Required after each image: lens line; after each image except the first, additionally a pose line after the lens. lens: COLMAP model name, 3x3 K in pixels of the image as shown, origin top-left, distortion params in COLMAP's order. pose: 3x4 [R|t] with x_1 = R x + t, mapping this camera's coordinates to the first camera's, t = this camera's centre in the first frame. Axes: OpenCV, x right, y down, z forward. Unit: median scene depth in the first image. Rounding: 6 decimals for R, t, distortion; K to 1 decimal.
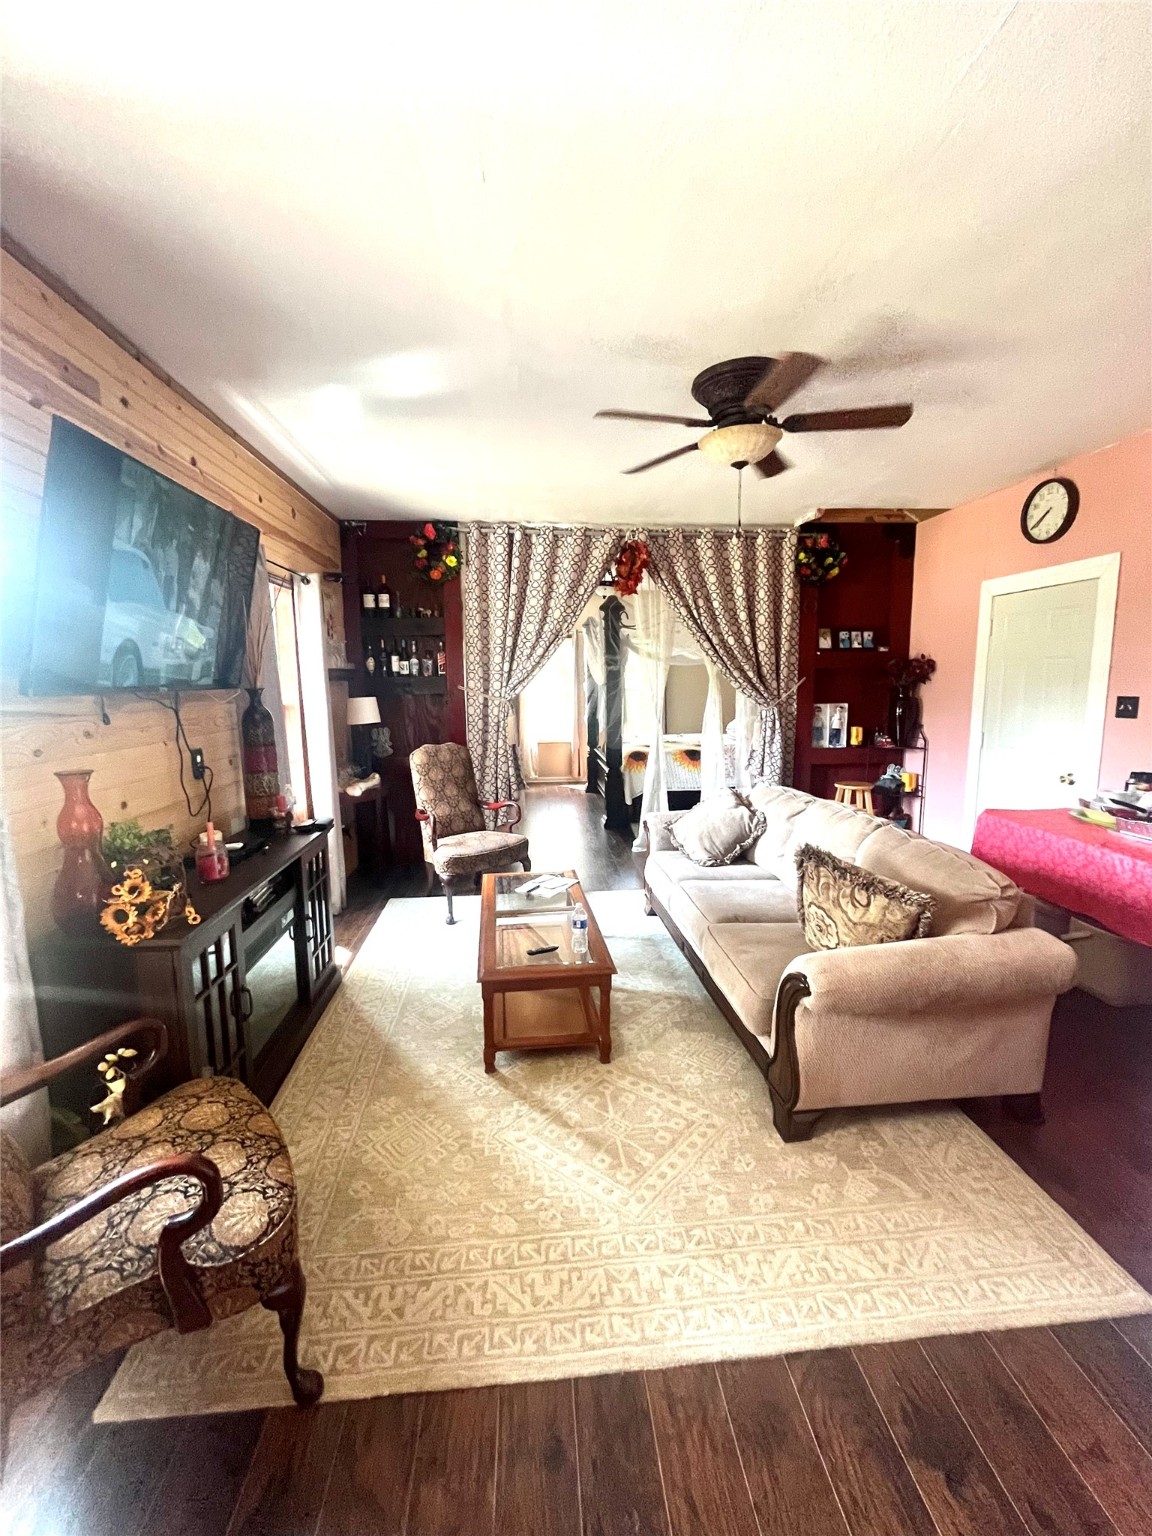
lens RADIAL K [[618.2, 0, 575.0], [0, 618.2, 760.2], [0, 0, 1]] dist [-0.003383, 0.000325]
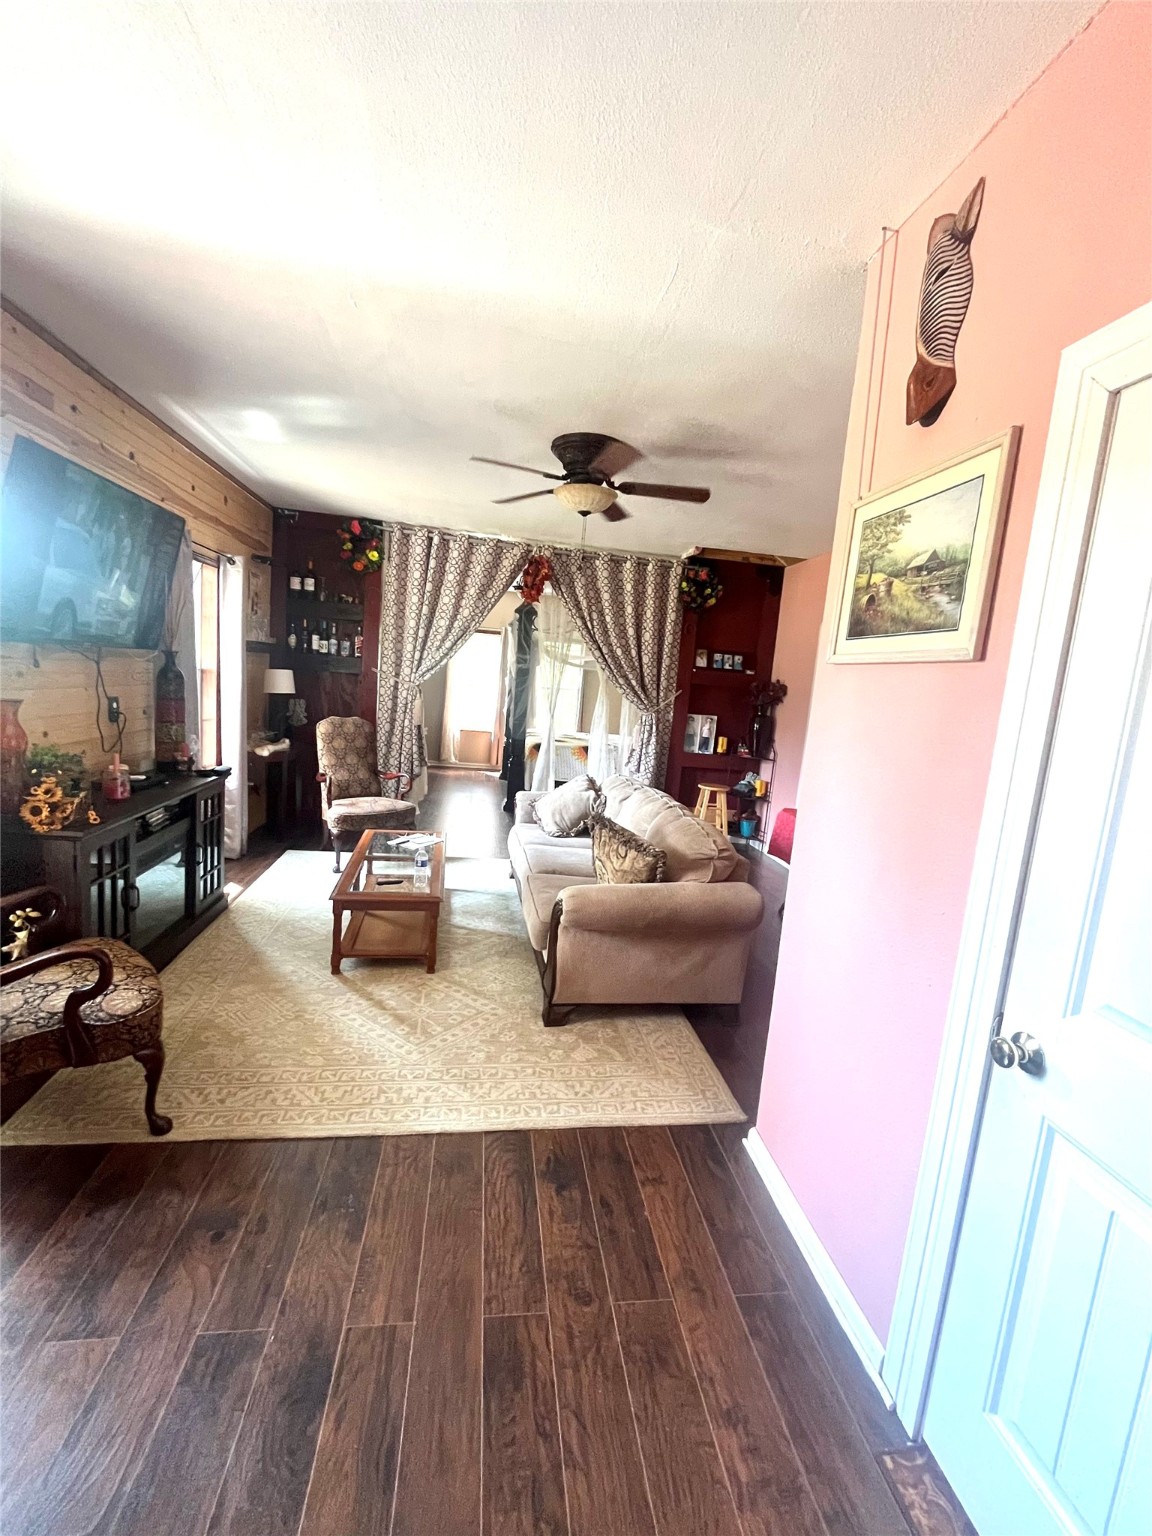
lens RADIAL K [[618.2, 0, 575.0], [0, 618.2, 760.4], [0, 0, 1]] dist [-0.003383, 0.000325]
pose [[0.993136, 0.085989, 0.079294, 0.203850], [-0.086208, 0.996277, -0.000666, 0.030225], [-0.079056, -0.006175, 0.996851, -0.280593]]
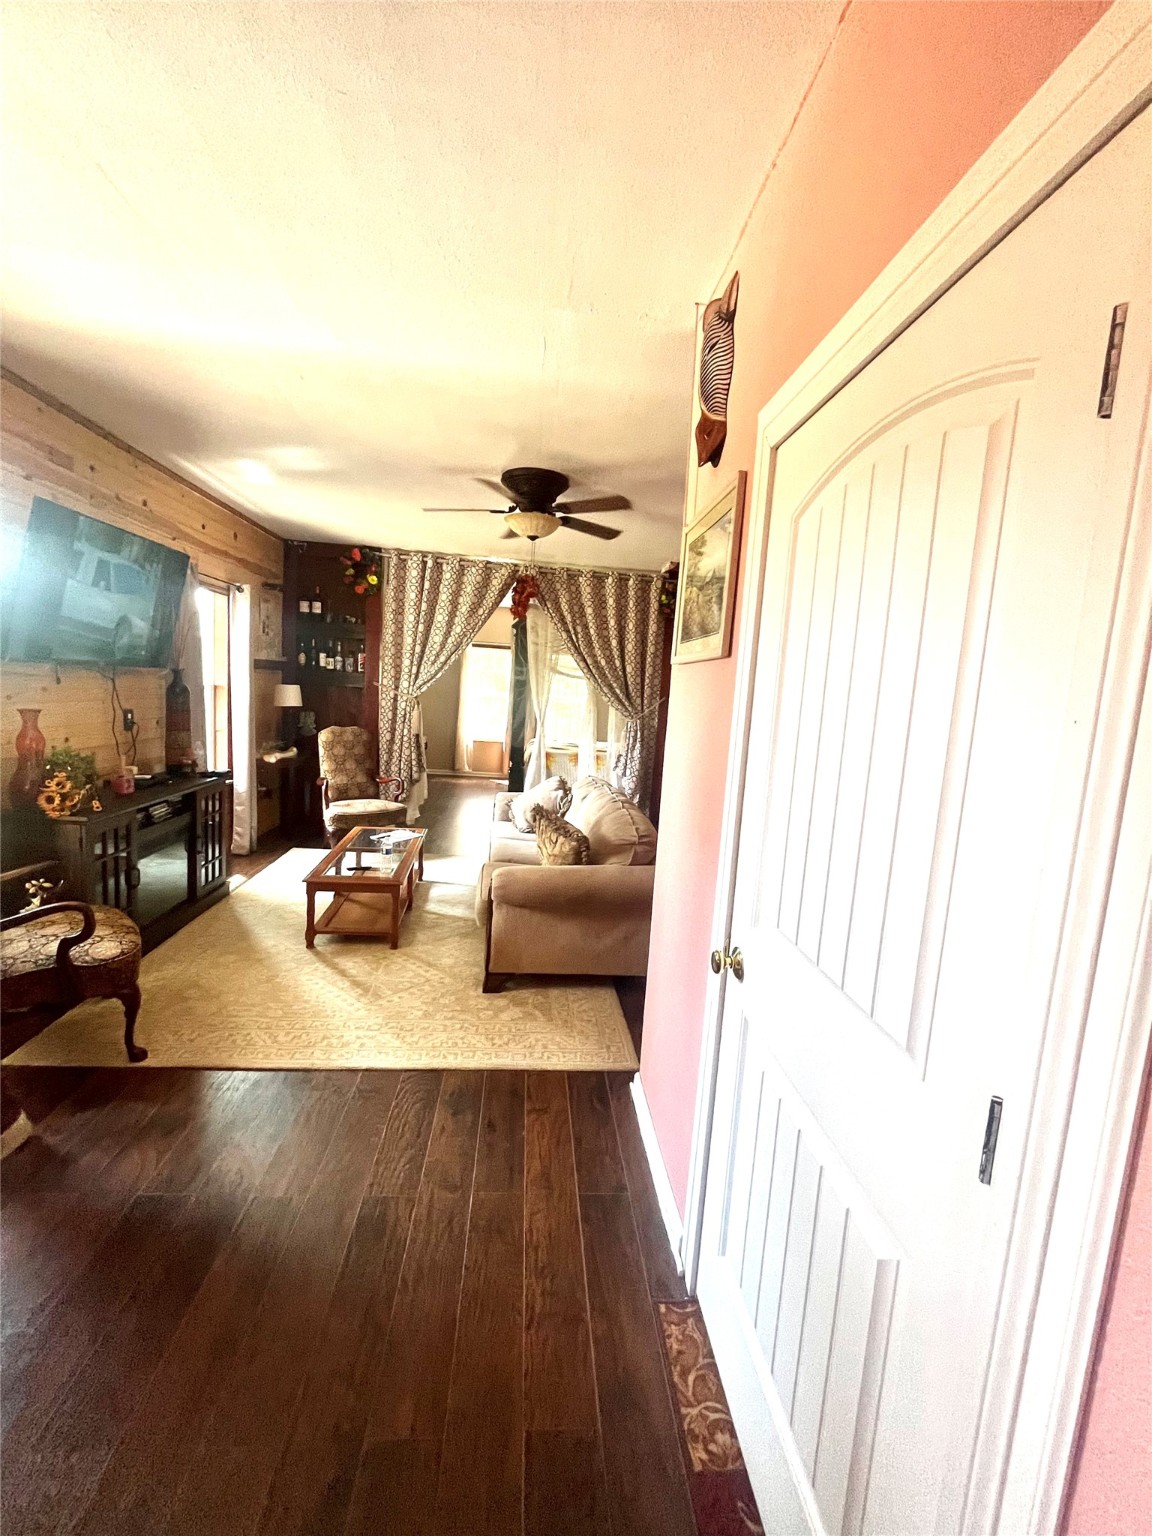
lens RADIAL K [[618.2, 0, 575.7], [0, 618.2, 760.5], [0, 0, 1]] dist [-0.003383, 0.000325]
pose [[0.997045, 0.075985, 0.011258, 0.414571], [-0.075787, 0.996977, -0.017115, 0.048757], [-0.012524, 0.016211, 0.999790, -0.431373]]
